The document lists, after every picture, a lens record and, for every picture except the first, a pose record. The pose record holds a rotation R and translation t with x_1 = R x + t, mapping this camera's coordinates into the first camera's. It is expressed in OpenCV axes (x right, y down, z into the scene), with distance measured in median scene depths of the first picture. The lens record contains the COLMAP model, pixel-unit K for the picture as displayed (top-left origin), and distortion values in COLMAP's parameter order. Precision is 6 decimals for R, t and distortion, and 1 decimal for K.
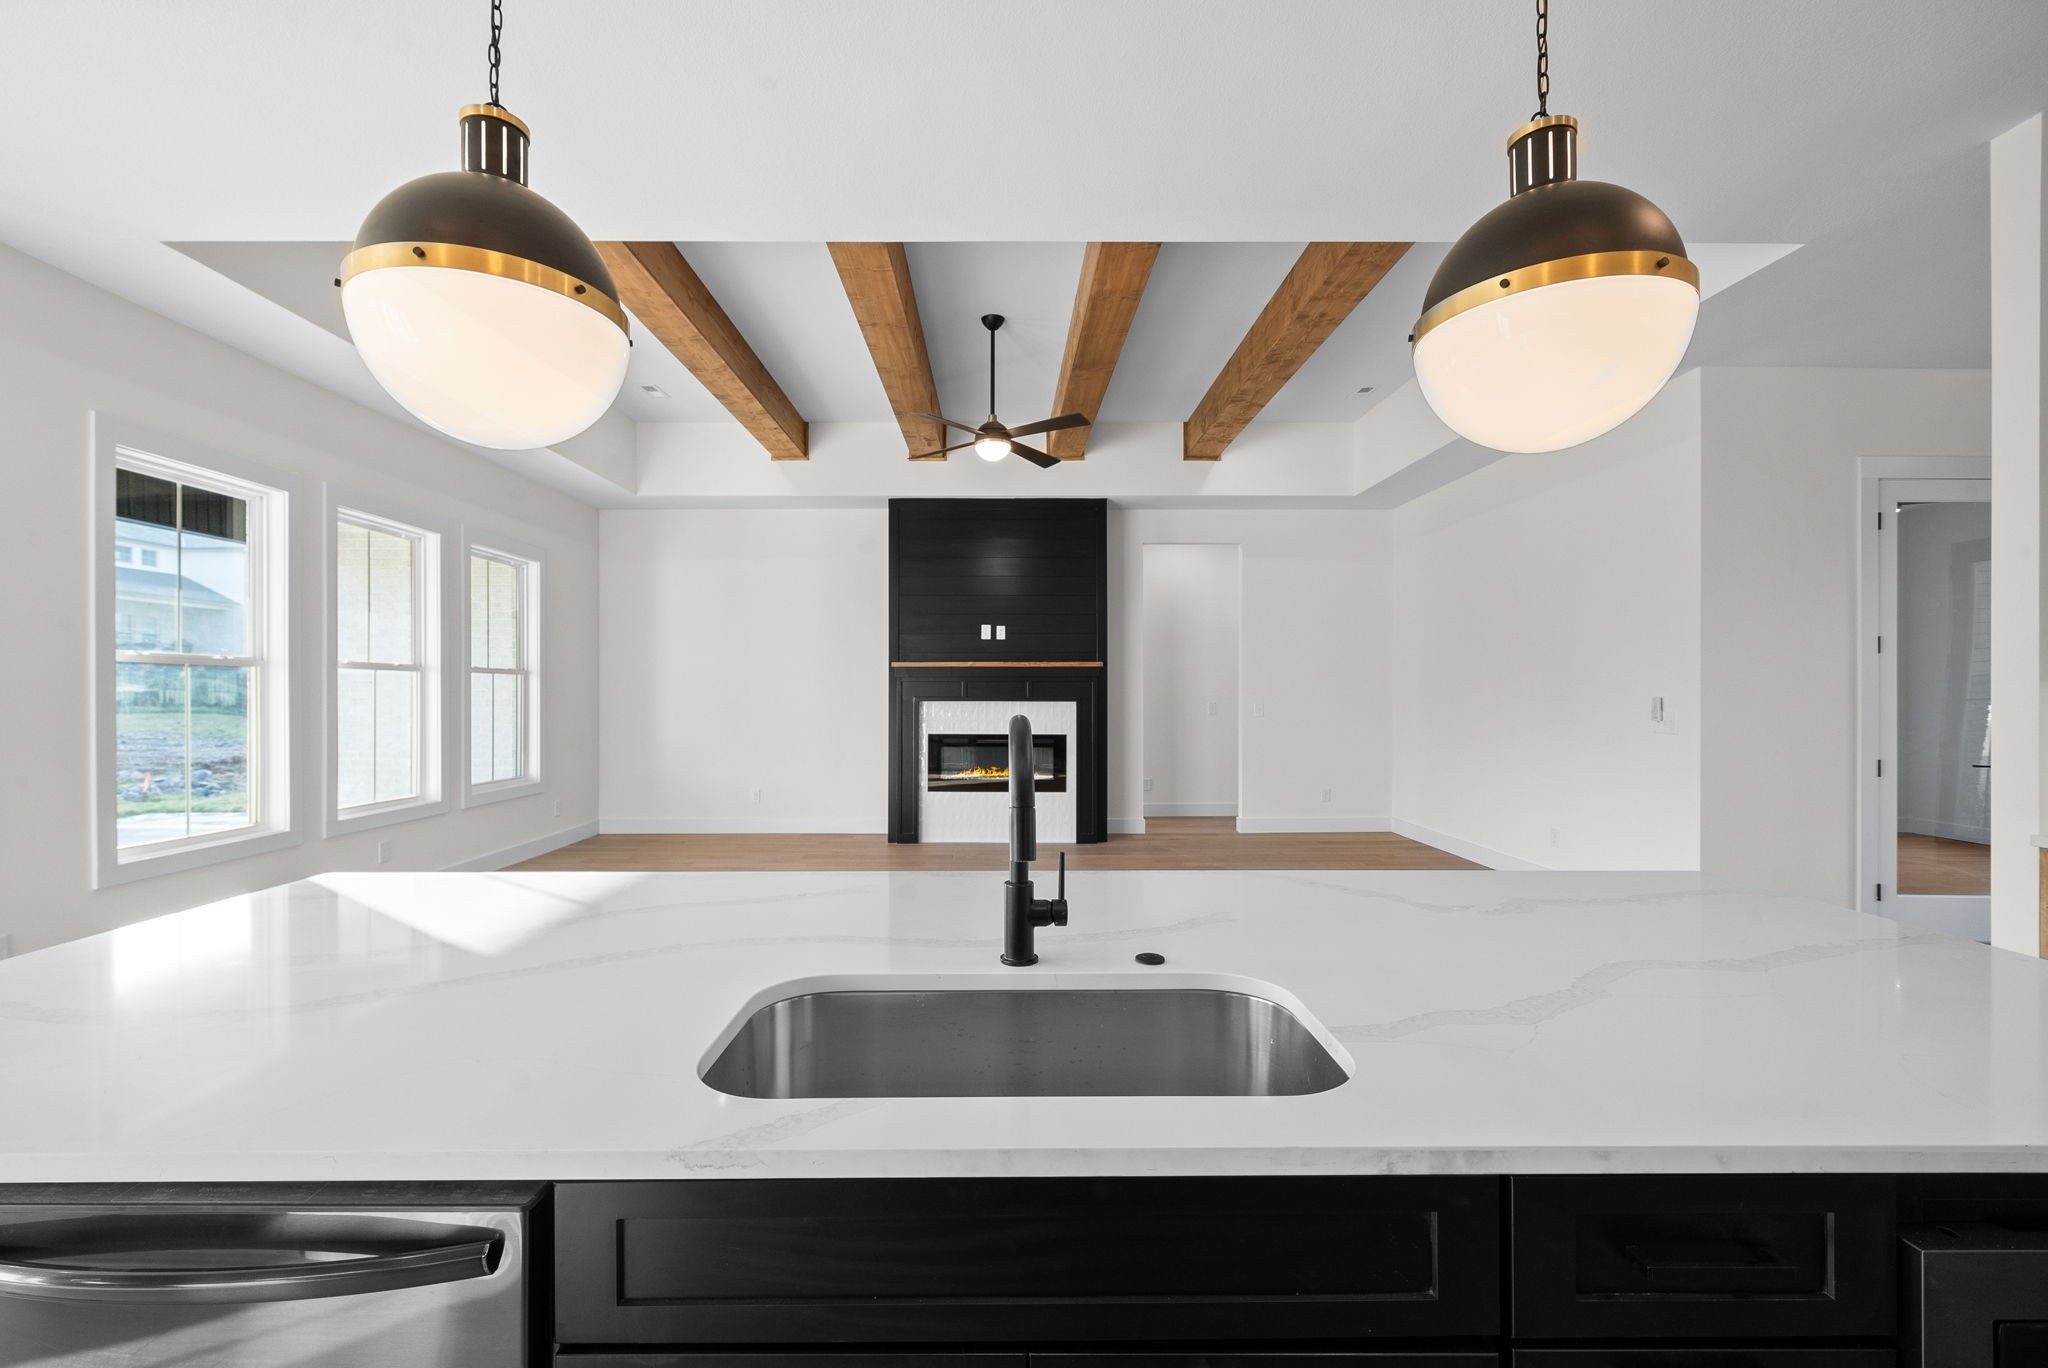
lens RADIAL K [[849.1, 0, 1024.4], [0, 849.1, 687.7], [0, 0, 1]] dist [0.002055, 0.000357]
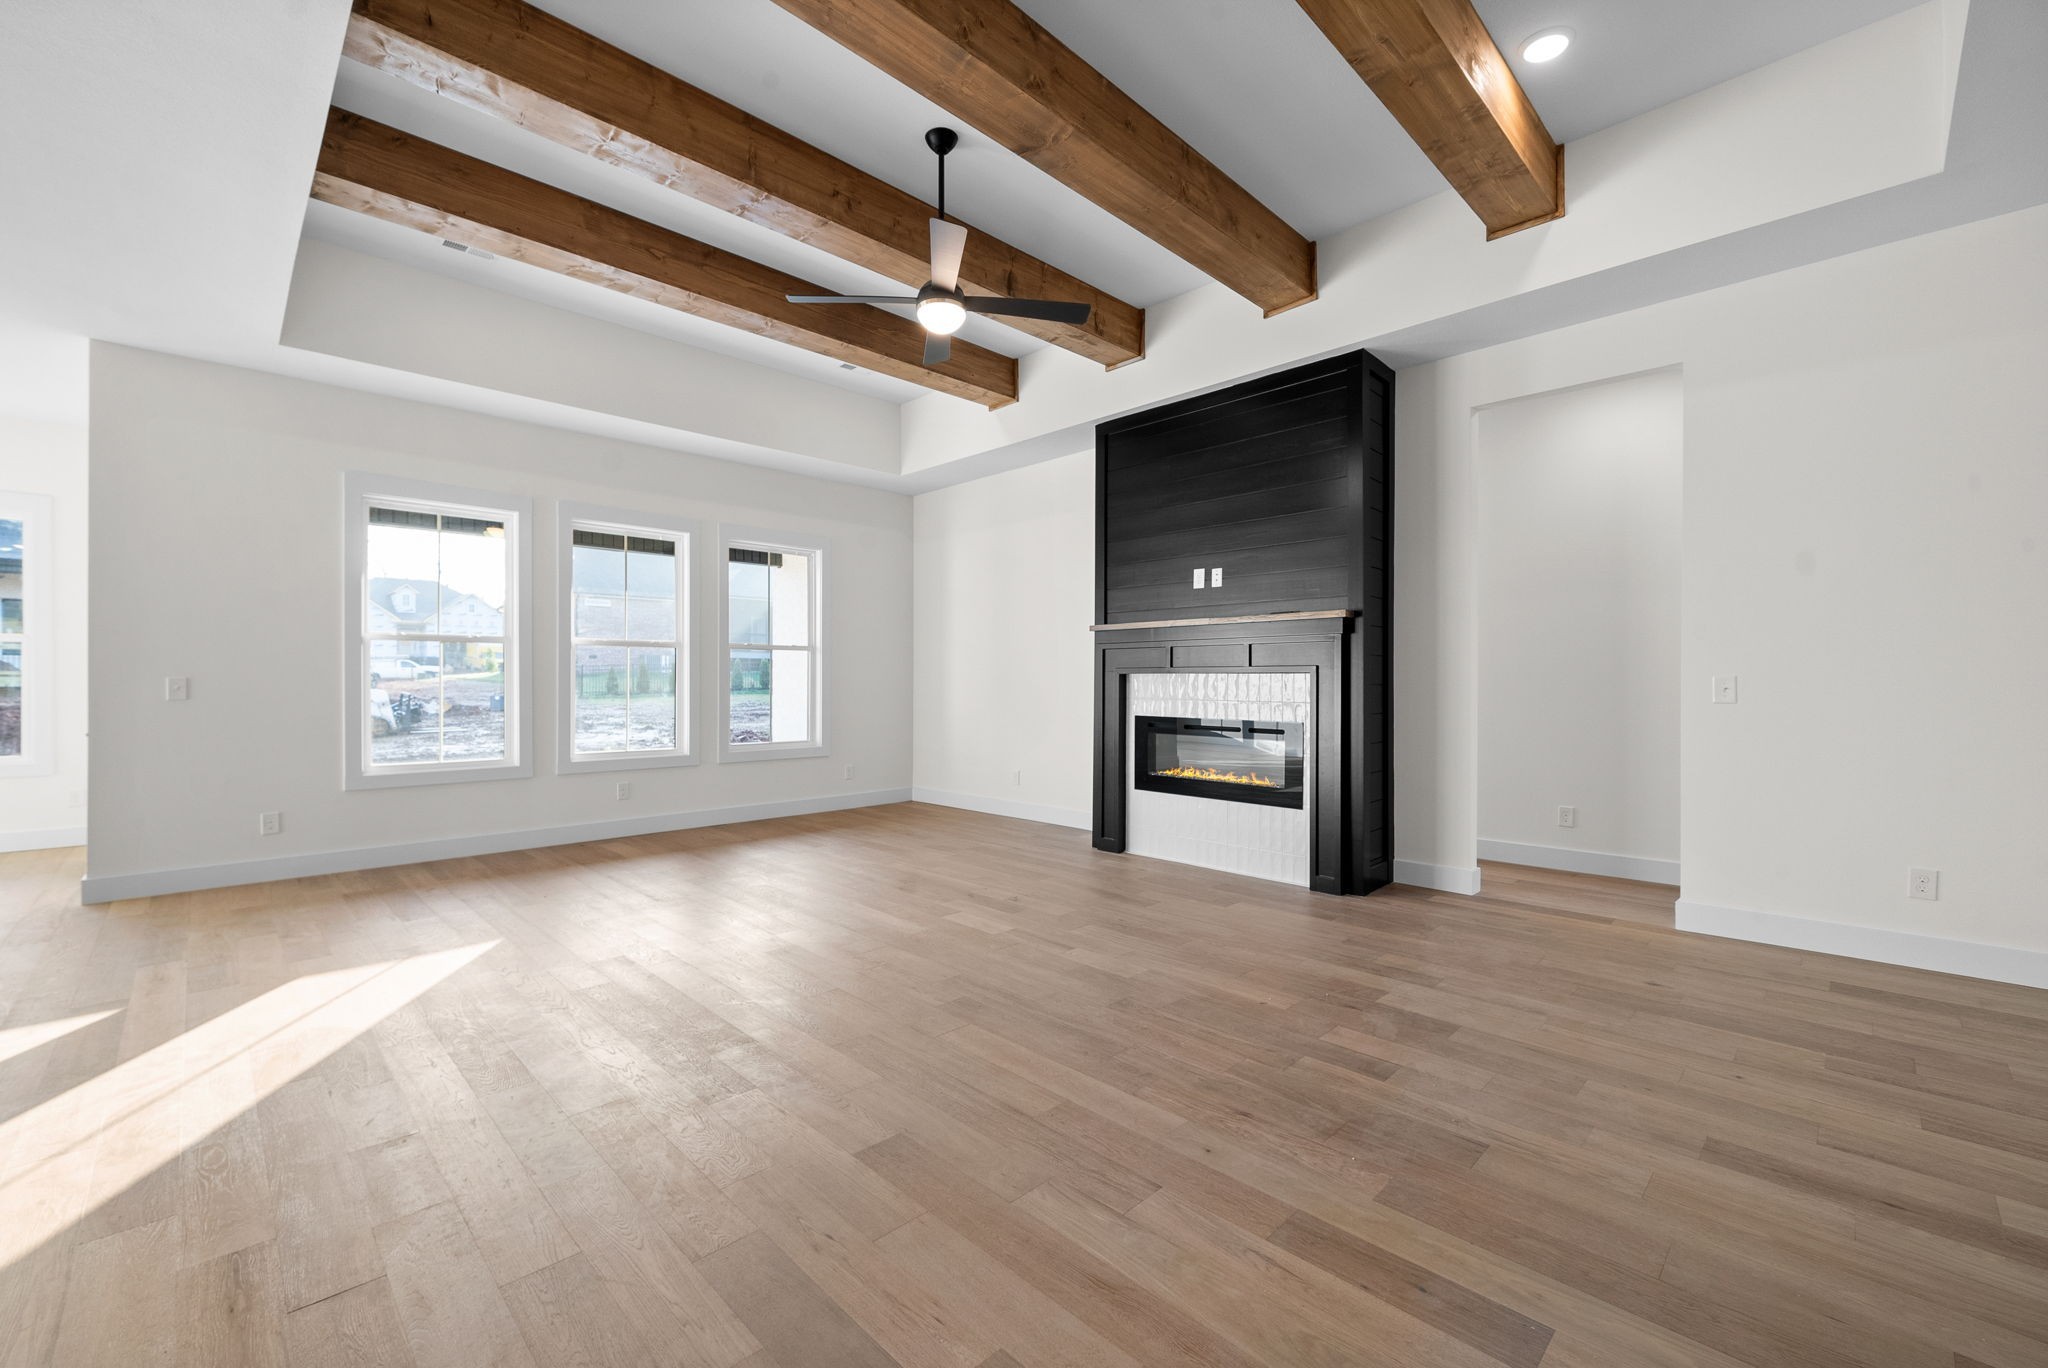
lens RADIAL K [[849.1, 0, 1012.0], [0, 849.1, 679.1], [0, 0, 1]] dist [0.002055, 0.000357]
pose [[0.692800, -0.001054, -0.721129, 0.371993], [0.004395, 0.999987, 0.002761, 0.018642], [0.721117, -0.005082, 0.692795, 0.375390]]
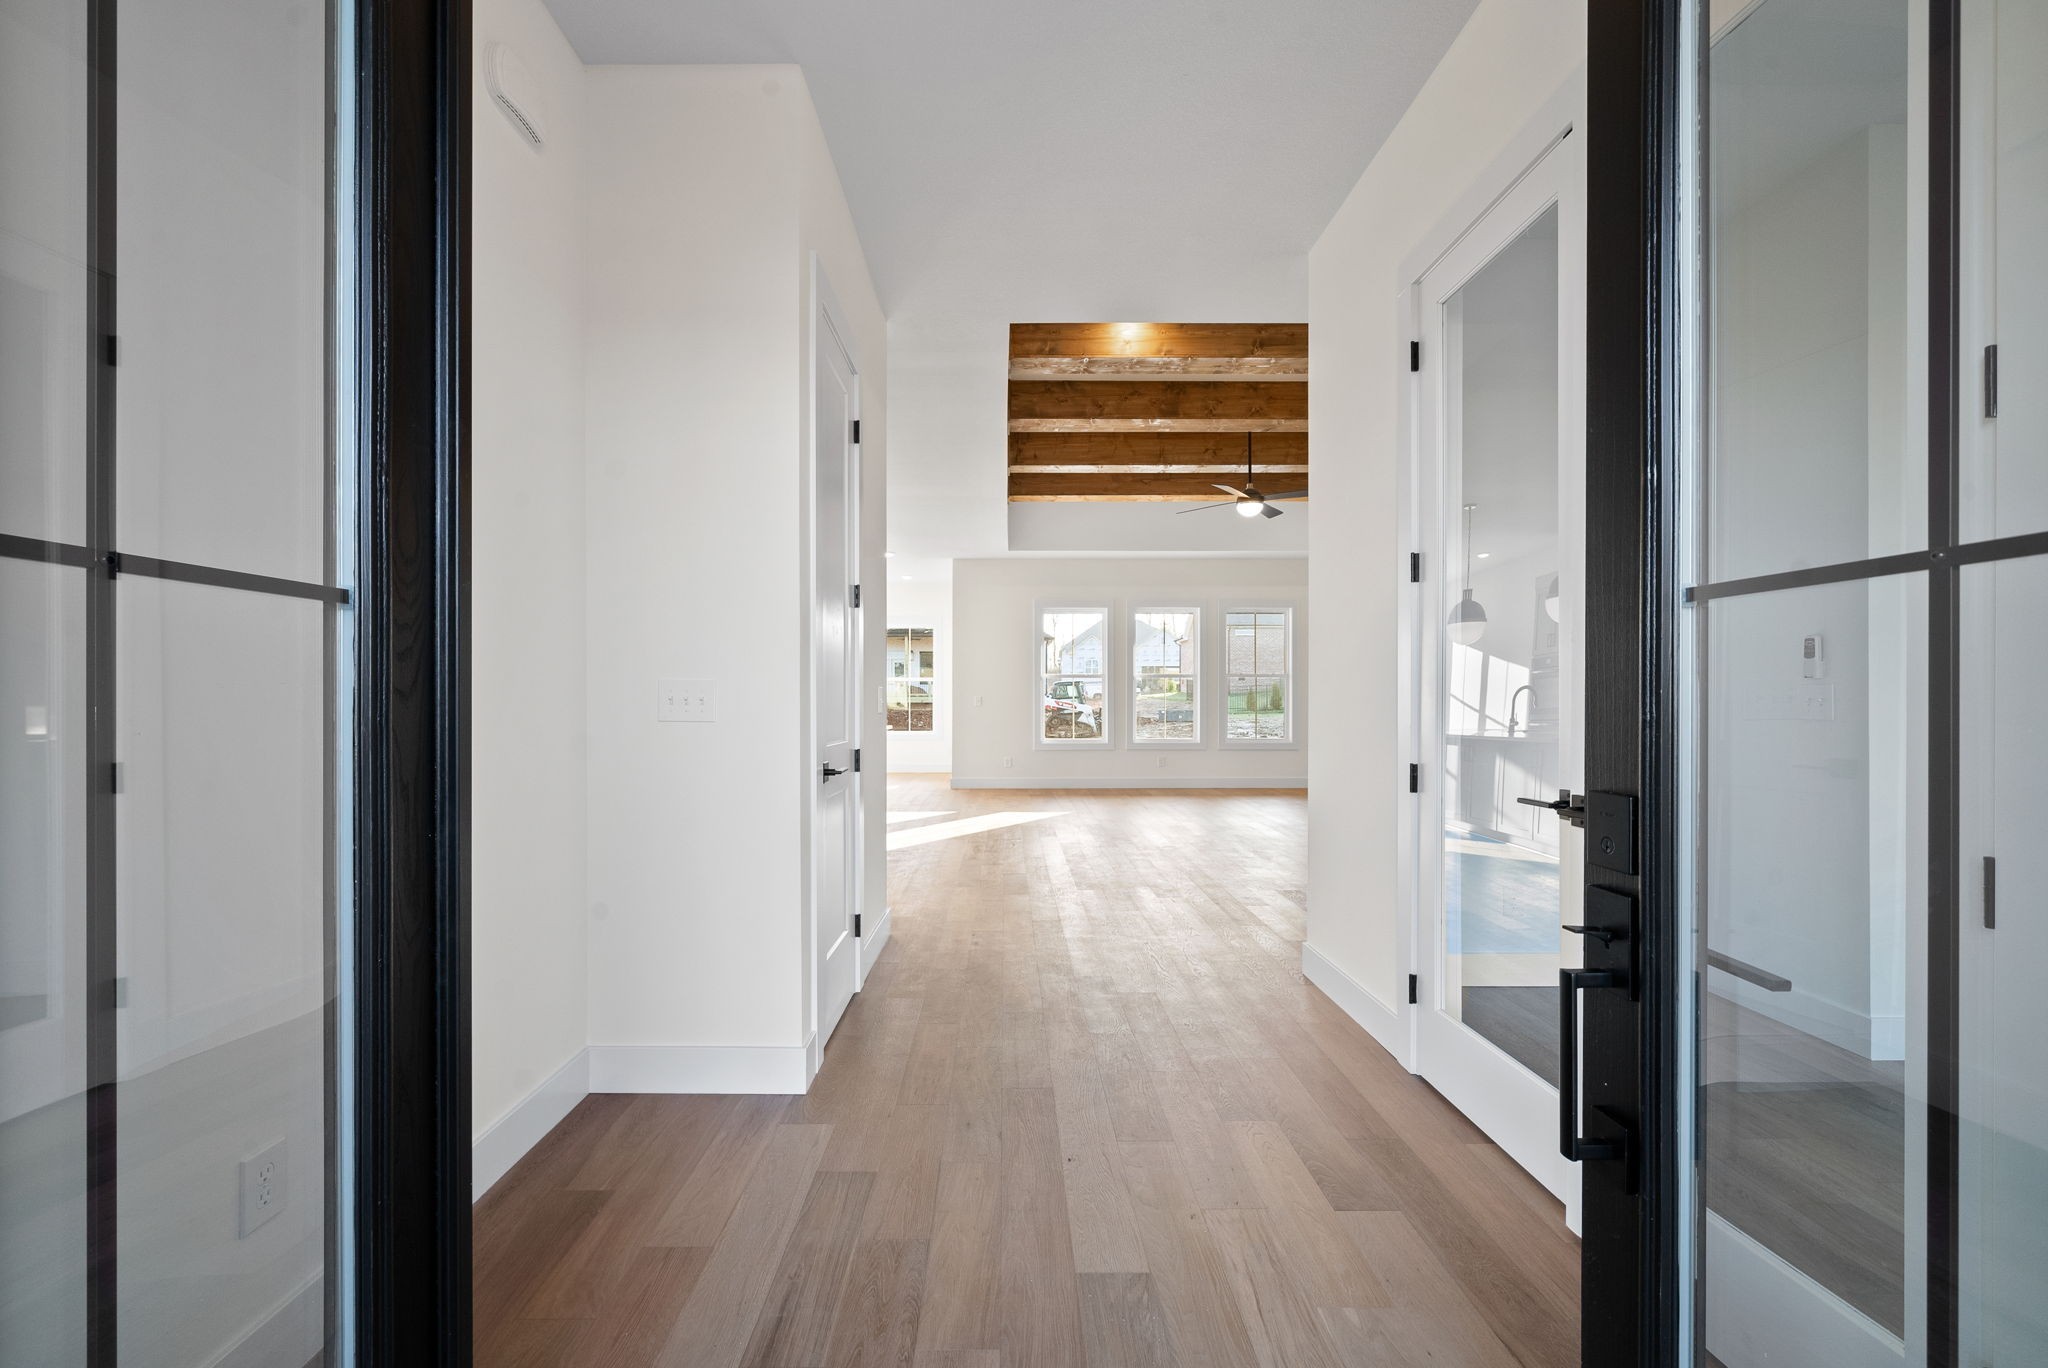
lens RADIAL K [[849.1, 0, 1022.3], [0, 849.1, 697.4], [0, 0, 1]] dist [0.002055, 0.000357]
pose [[0.012514, -0.001416, -0.999921, 0.944559], [0.004588, 0.999989, -0.001358, 0.020458], [0.999911, -0.004571, 0.012521, 0.423203]]
